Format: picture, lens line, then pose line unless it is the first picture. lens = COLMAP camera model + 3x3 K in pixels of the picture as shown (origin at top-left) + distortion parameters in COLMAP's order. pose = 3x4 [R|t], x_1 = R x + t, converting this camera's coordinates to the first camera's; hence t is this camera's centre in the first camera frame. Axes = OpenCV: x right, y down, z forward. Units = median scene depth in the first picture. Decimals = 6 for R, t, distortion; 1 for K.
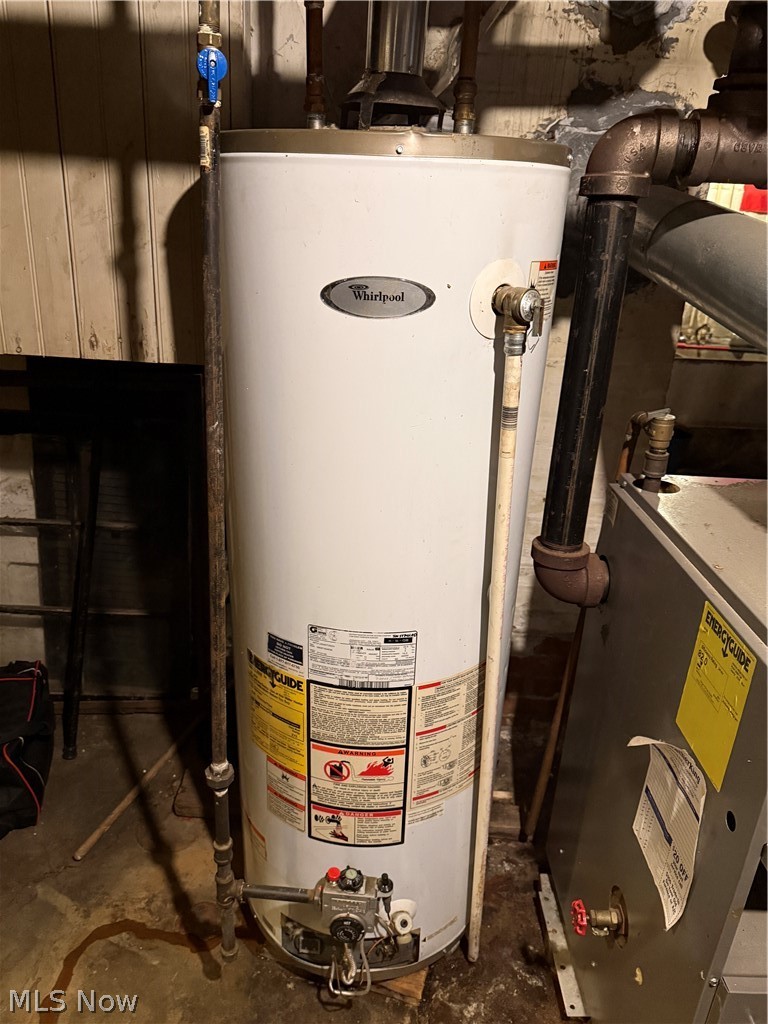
lens RADIAL K [[741.3, 0, 384.0], [0, 741.3, 512.0], [0, 0, 1]] dist [-0.001126, -0.036608]
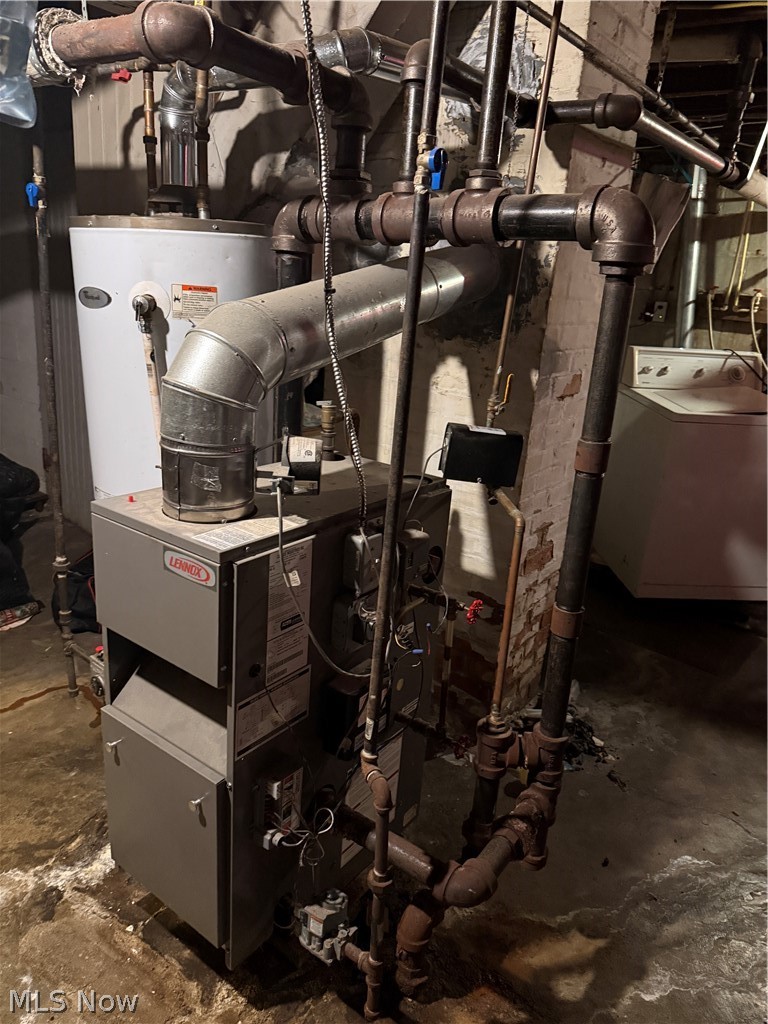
lens RADIAL K [[741.3, 0, 384.0], [0, 741.3, 512.0], [0, 0, 1]] dist [-0.001126, -0.036608]
pose [[0.803230, 0.193940, -0.563214, 1.051920], [-0.252715, 0.967153, -0.027376, 0.066223], [0.539404, 0.164322, 0.825858, -0.057527]]
